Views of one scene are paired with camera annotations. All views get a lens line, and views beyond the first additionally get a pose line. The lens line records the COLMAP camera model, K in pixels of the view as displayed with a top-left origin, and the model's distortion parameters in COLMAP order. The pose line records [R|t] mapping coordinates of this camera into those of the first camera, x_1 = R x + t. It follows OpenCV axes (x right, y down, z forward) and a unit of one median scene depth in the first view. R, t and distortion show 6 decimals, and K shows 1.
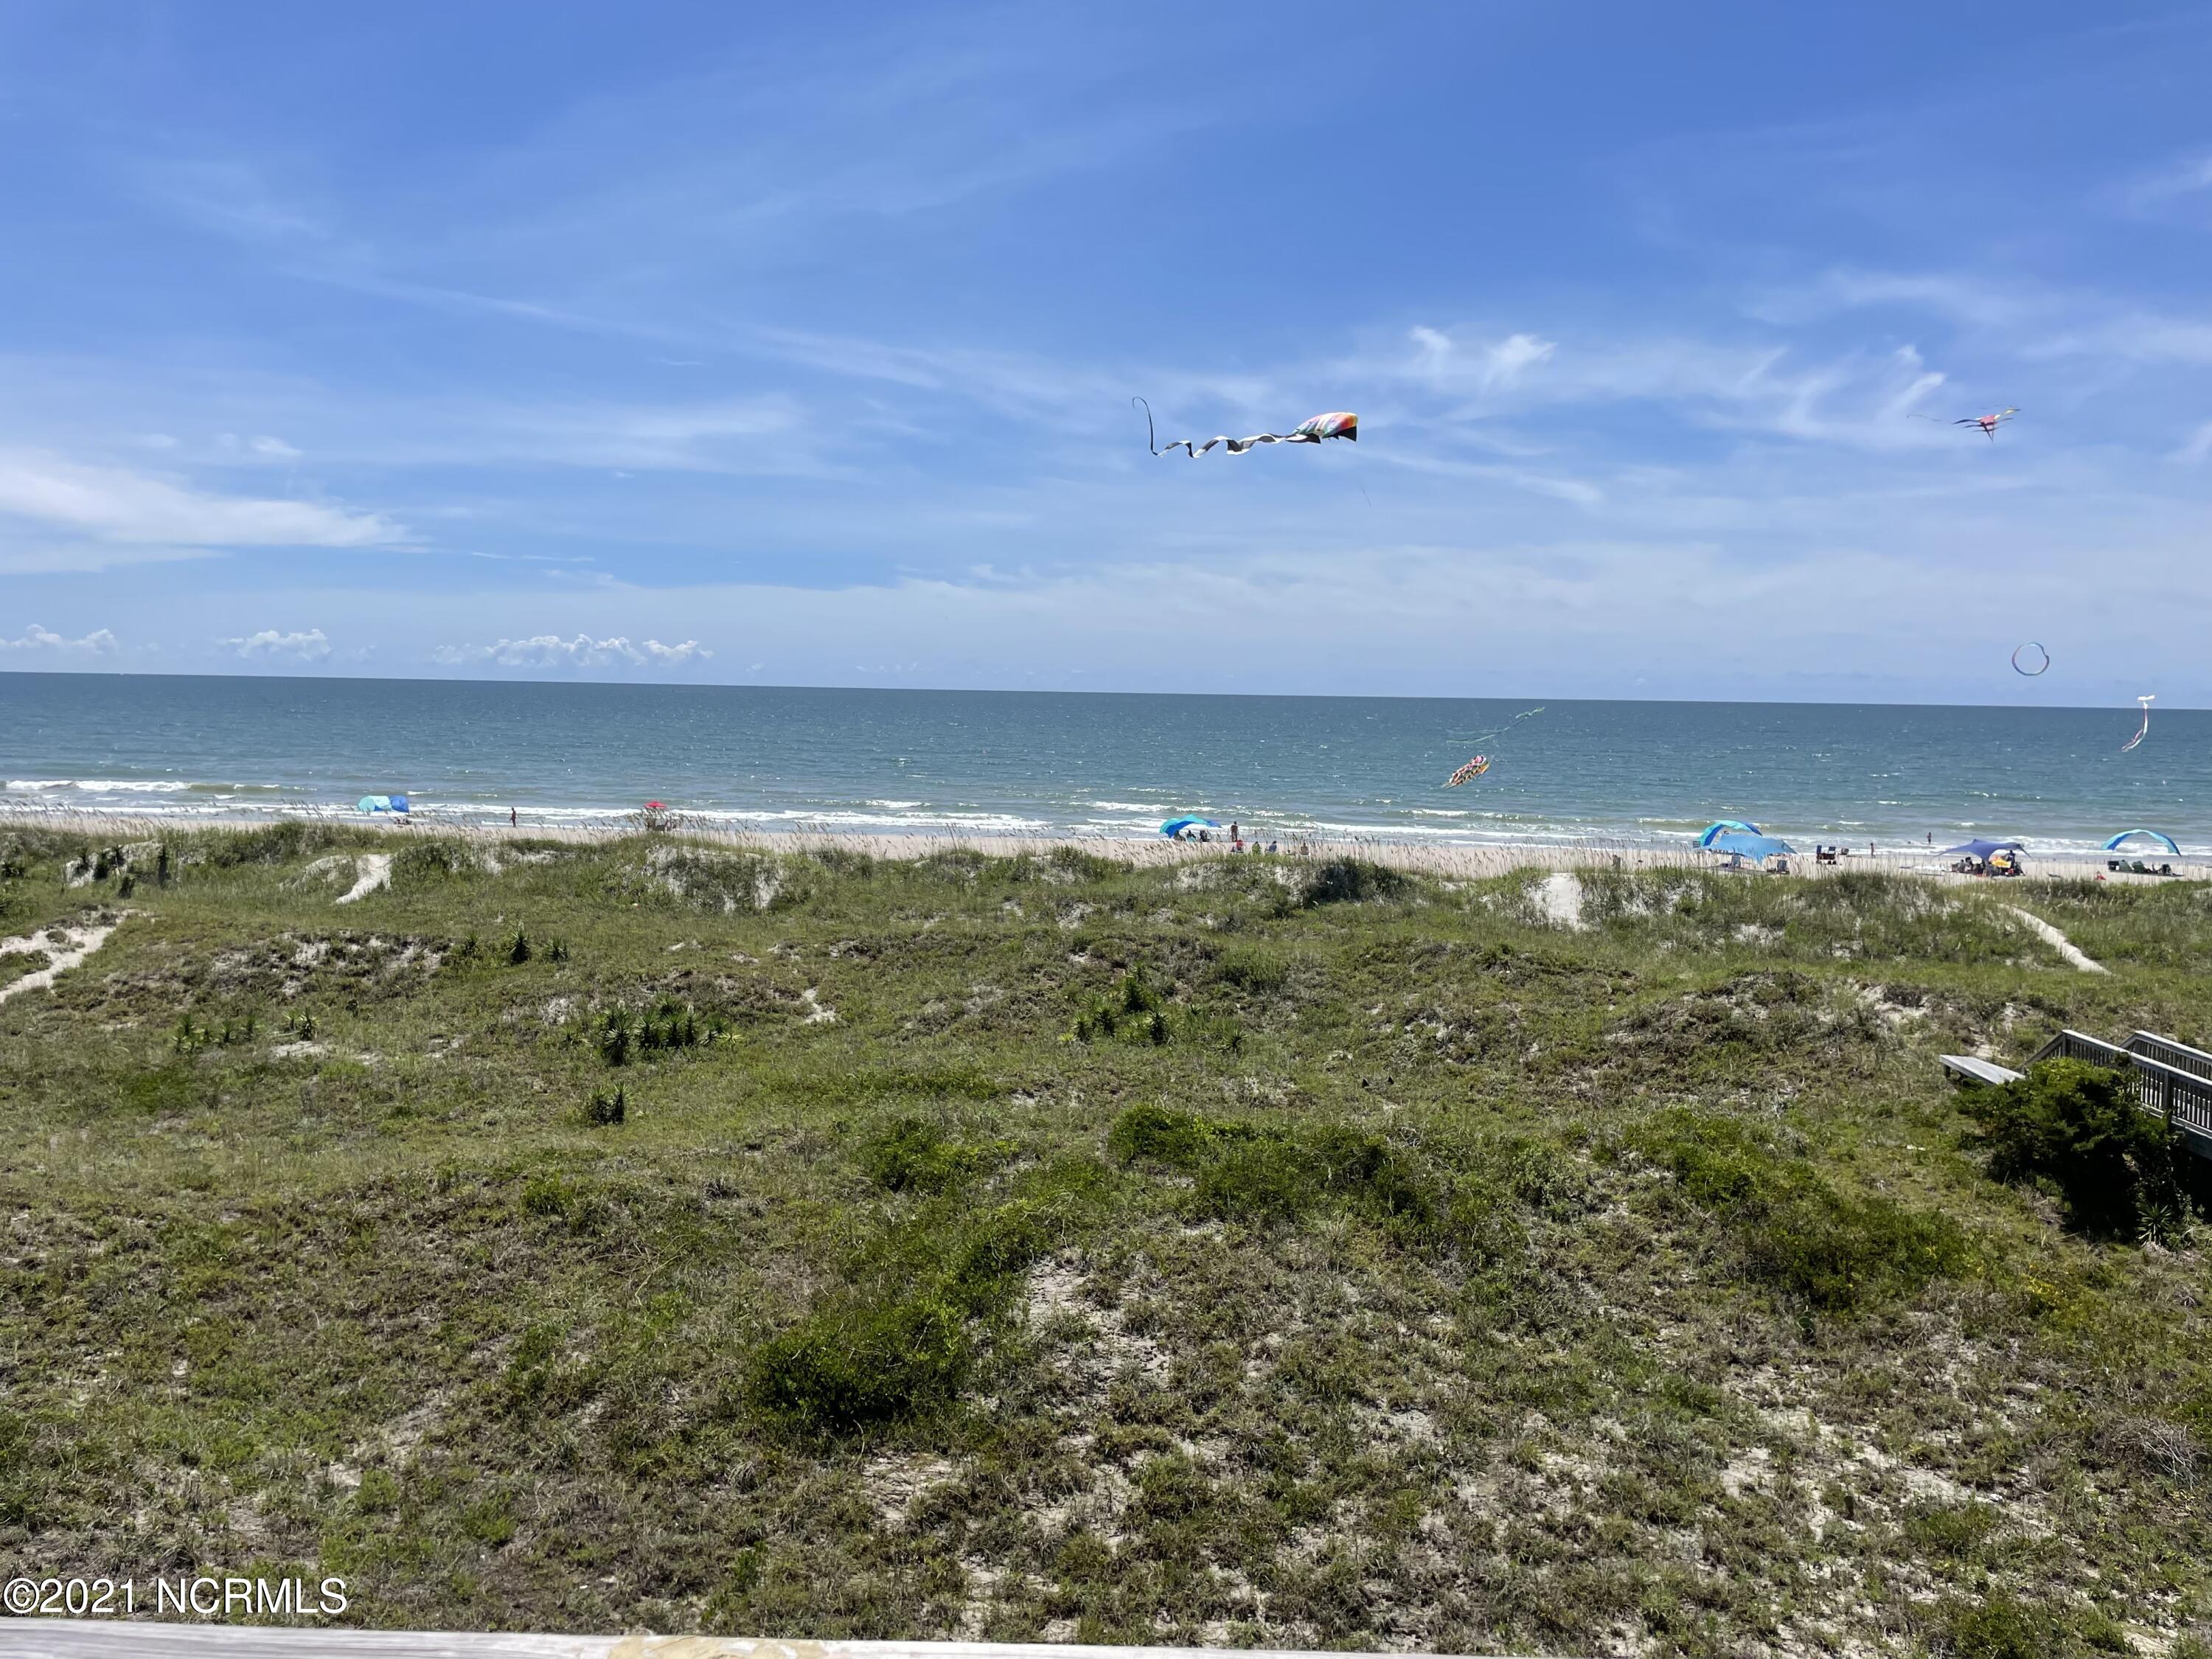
lens RADIAL K [[1665.6, 0, 1090.3], [0, 1665.6, 804.5], [0, 0, 1]] dist [0.092834, -0.119036]
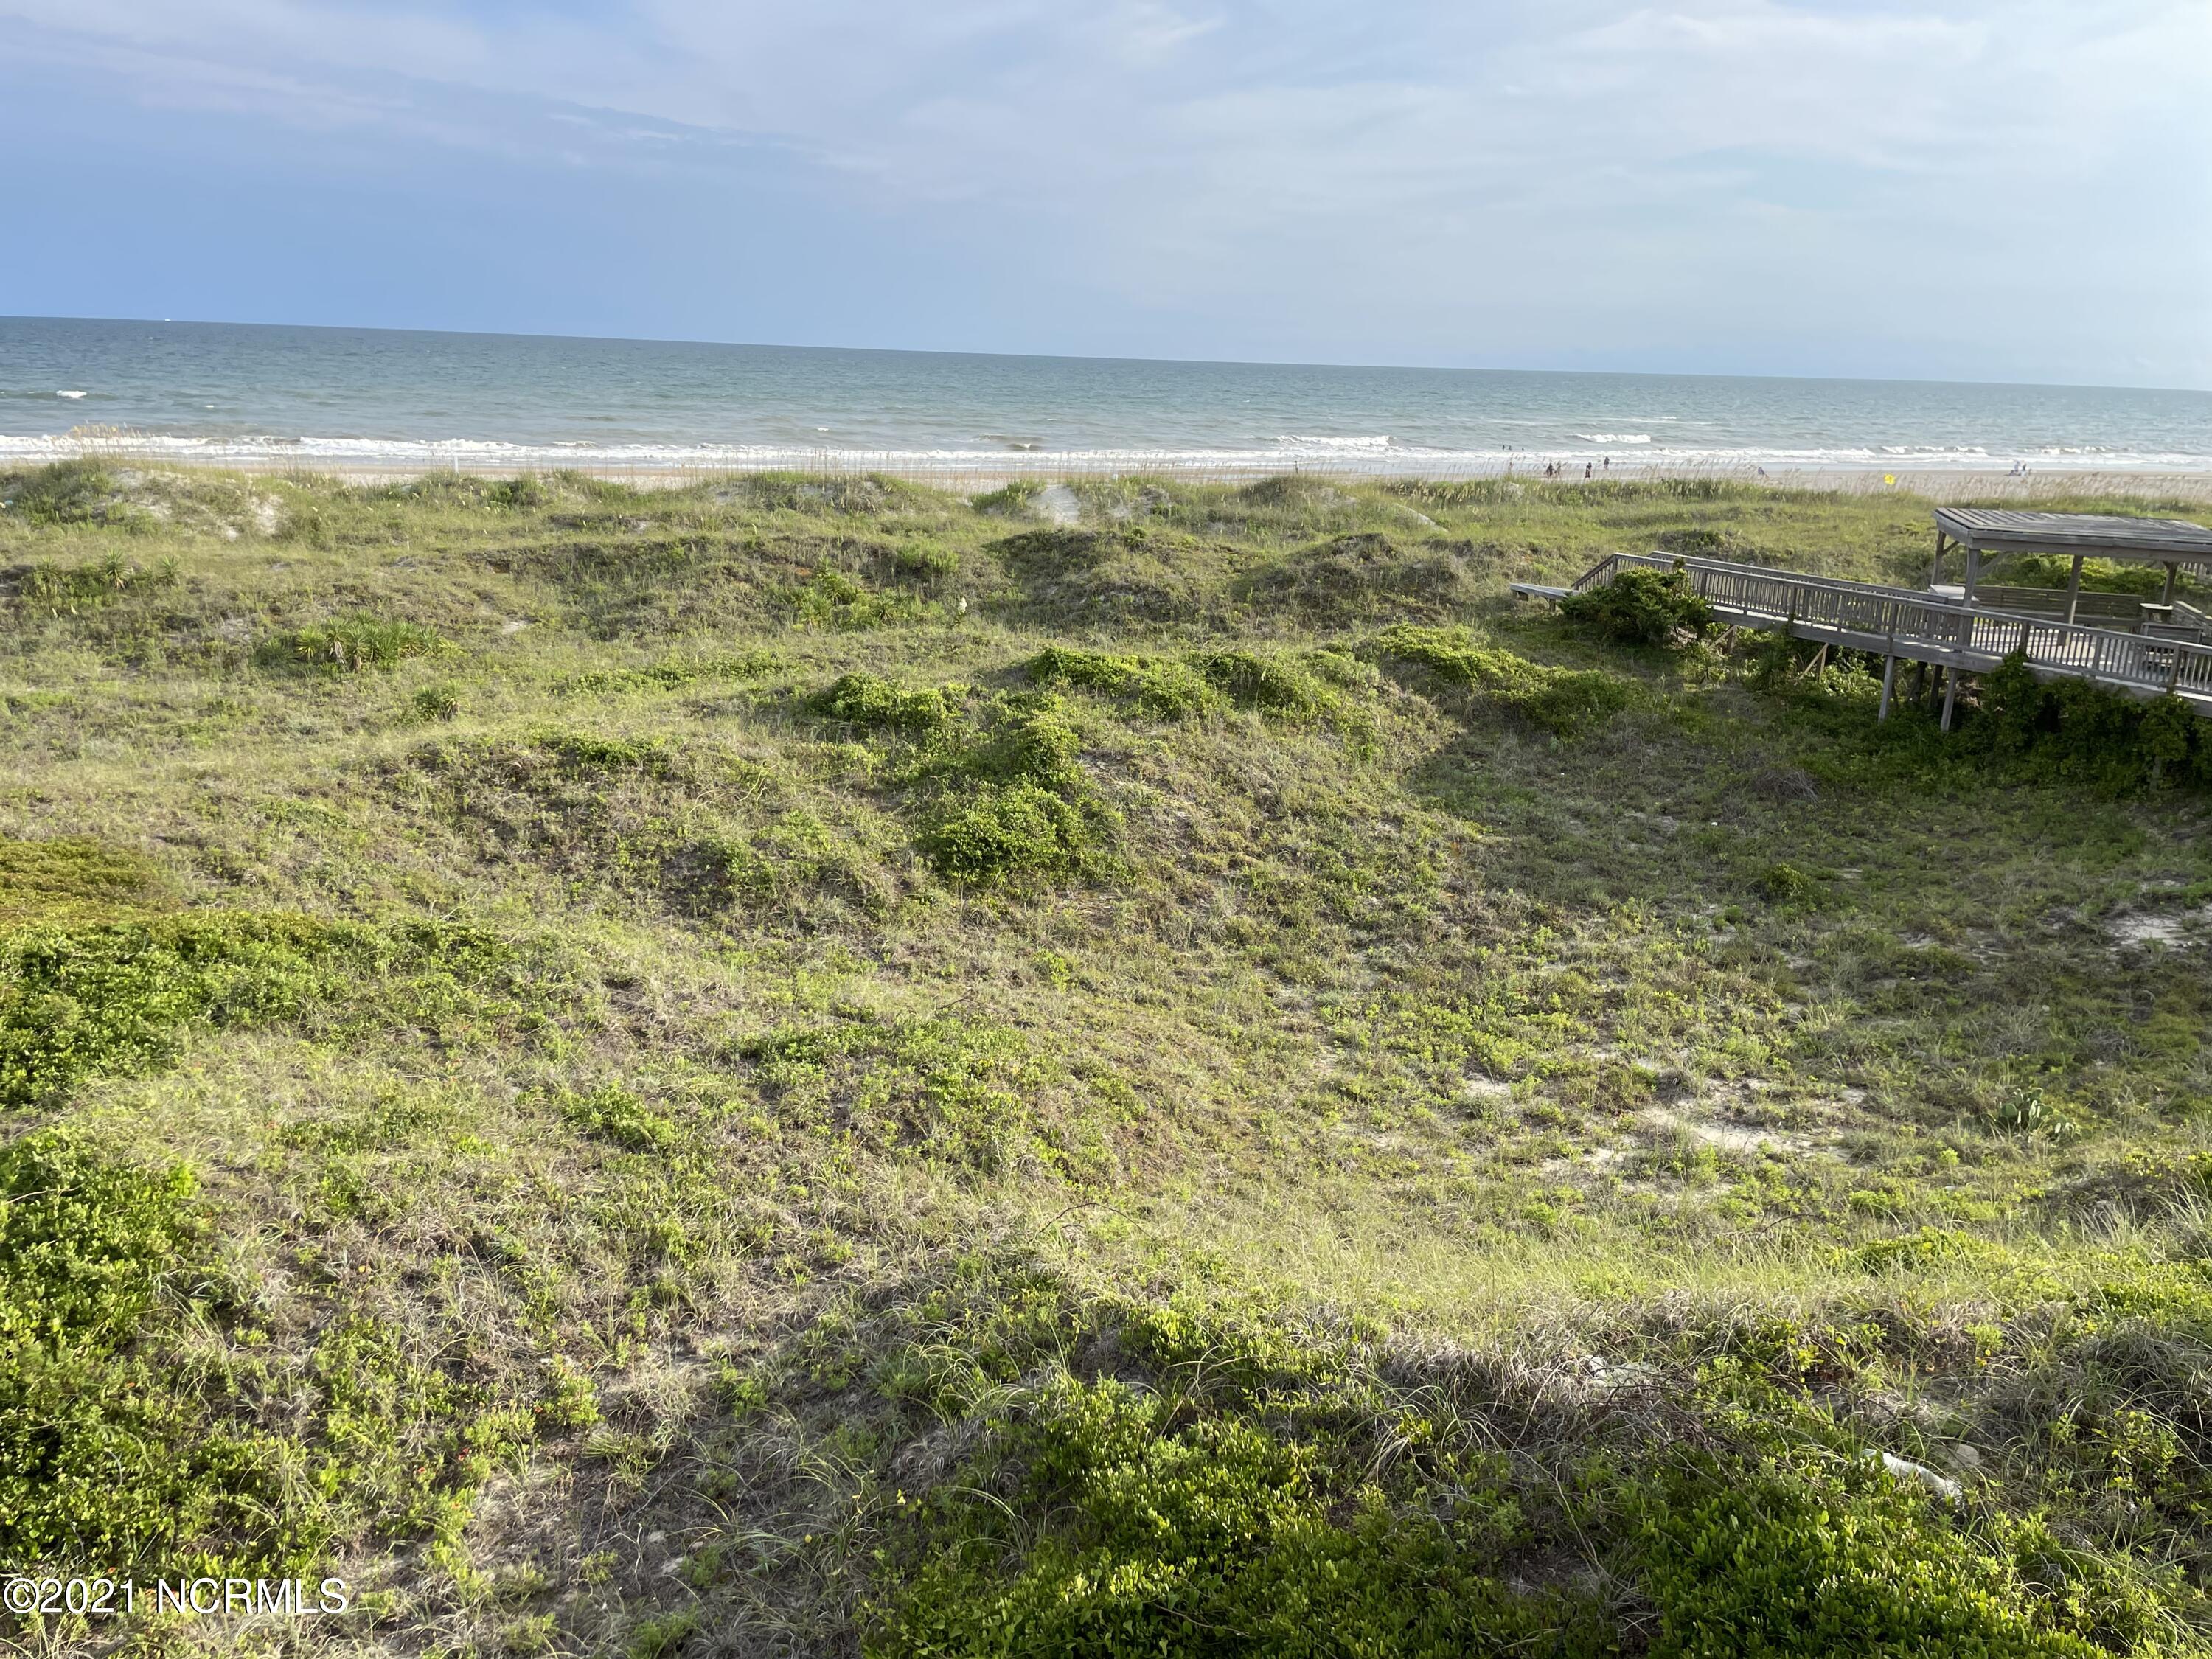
lens RADIAL K [[1665.6, 0, 1099.2], [0, 1665.6, 823.0], [0, 0, 1]] dist [0.092834, -0.119036]
pose [[0.886263, -0.110983, 0.449689, -0.226300], [0.012240, 0.976142, 0.216788, 0.020382], [-0.463020, -0.186626, 0.866477, -0.037052]]
